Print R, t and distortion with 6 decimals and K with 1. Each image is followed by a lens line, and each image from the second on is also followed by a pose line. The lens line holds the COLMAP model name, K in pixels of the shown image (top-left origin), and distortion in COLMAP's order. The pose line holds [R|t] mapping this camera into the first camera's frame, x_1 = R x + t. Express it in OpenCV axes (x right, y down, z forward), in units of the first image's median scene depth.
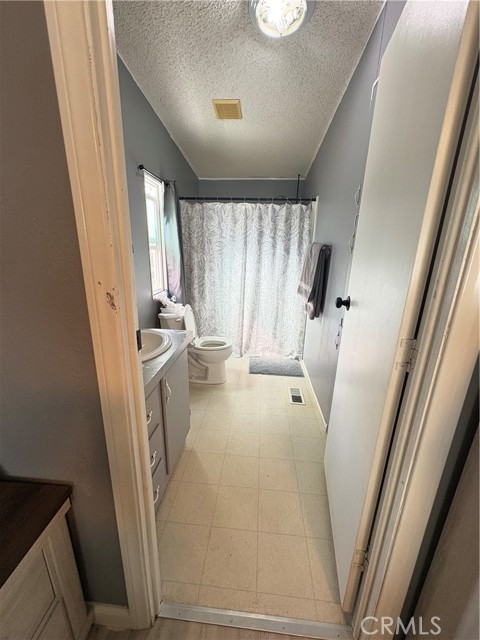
lens RADIAL K [[255.4, 0, 240.3], [0, 255.4, 320.4], [0, 0, 1]] dist [0.000025, -0.000062]
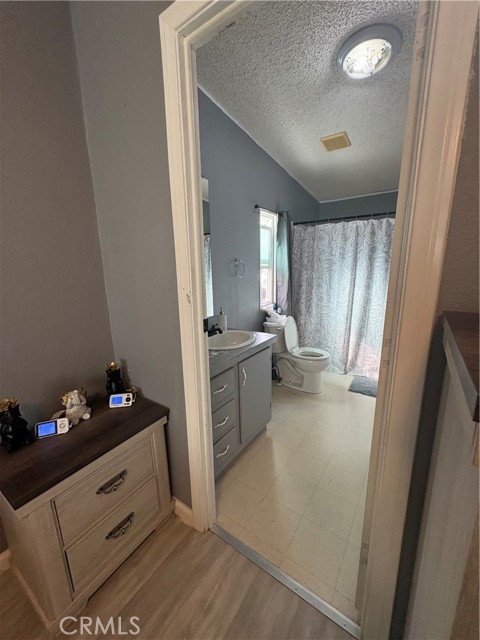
lens RADIAL K [[255.4, 0, 239.8], [0, 255.4, 320.8], [0, 0, 1]] dist [0.000025, -0.000062]
pose [[0.866116, 0.066454, -0.495405, 0.150720], [-0.099521, 0.994206, -0.040629, 0.024125], [0.489835, 0.084493, 0.867711, -0.077798]]
